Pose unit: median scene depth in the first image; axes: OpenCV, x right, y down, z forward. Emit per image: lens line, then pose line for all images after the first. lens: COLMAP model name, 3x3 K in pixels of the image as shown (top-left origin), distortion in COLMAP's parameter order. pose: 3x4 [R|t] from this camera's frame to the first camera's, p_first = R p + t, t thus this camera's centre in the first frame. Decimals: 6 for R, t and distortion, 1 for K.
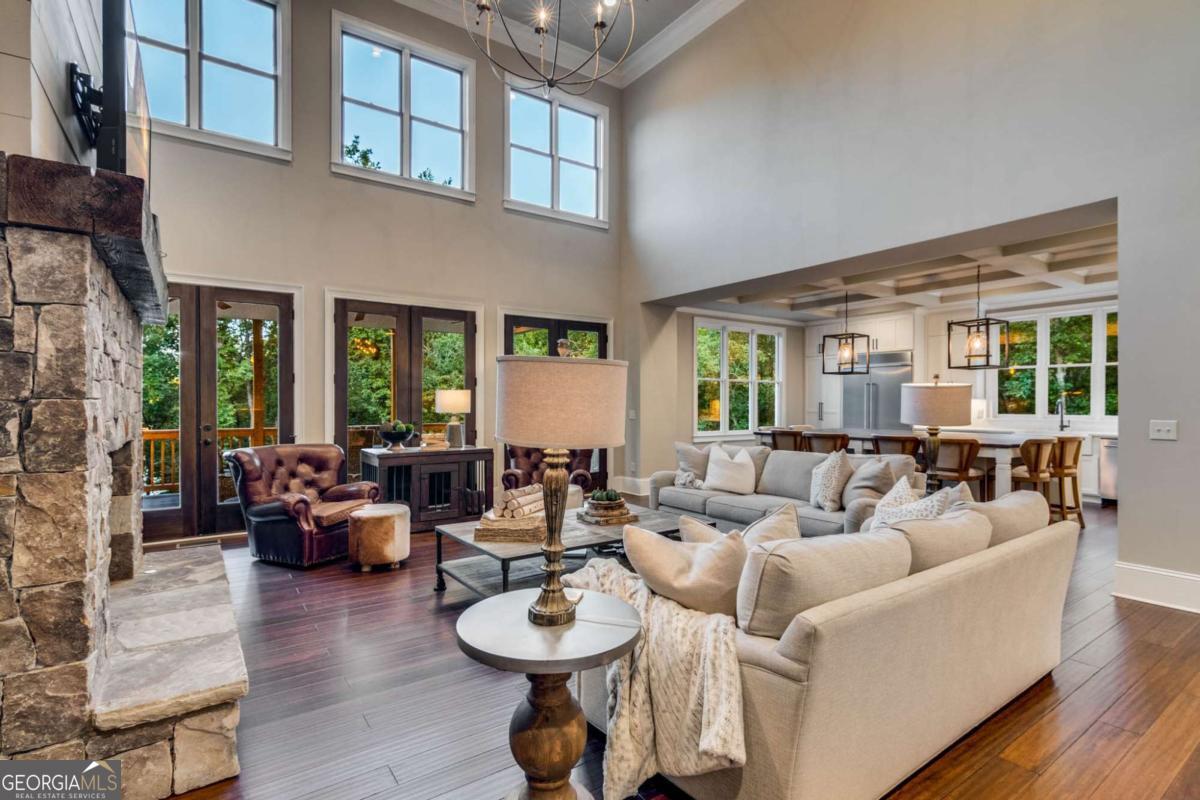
lens RADIAL K [[579.3, 0, 600.4], [0, 579.3, 405.0], [0, 0, 1]] dist [0.022432, 0.000082]
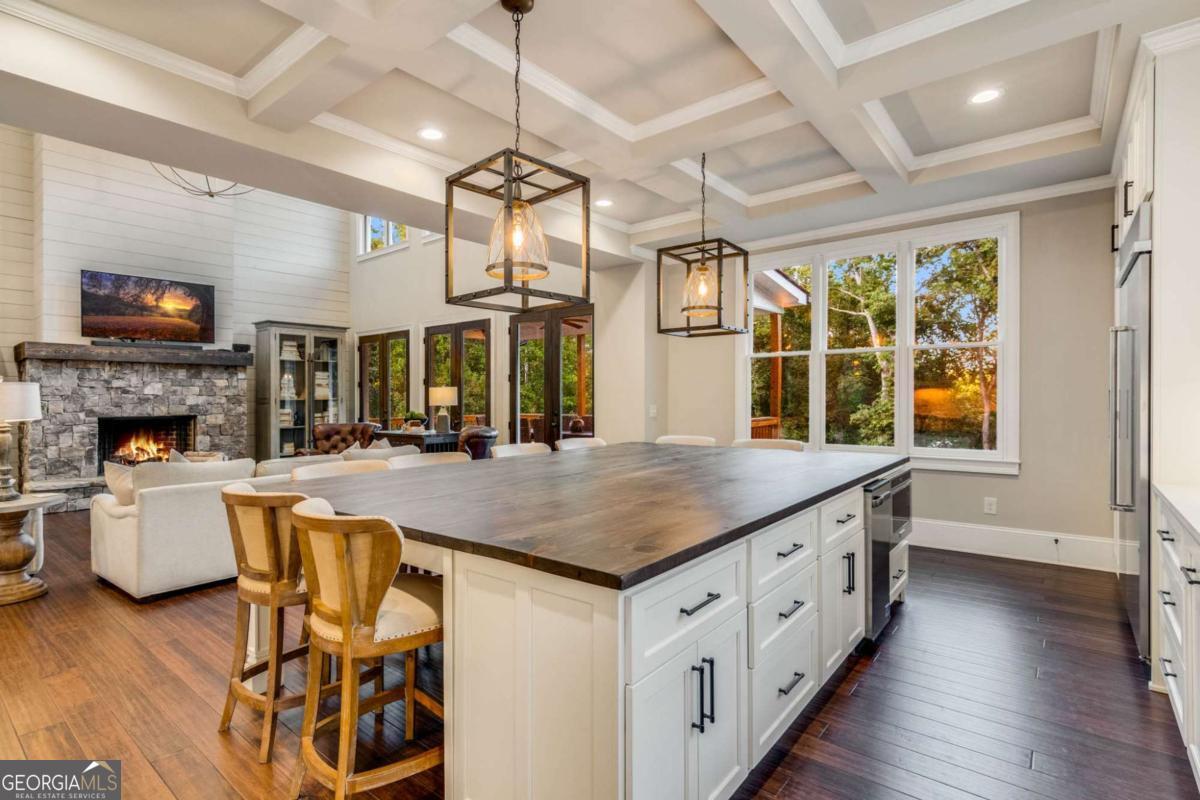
lens RADIAL K [[579.3, 0, 598.5], [0, 579.3, 396.4], [0, 0, 1]] dist [0.022432, 0.000082]
pose [[0.269983, 0.001436, -0.962864, 1.017207], [0.008009, 0.999961, 0.003737, -0.007736], [0.962832, -0.008720, 0.269961, 0.955629]]
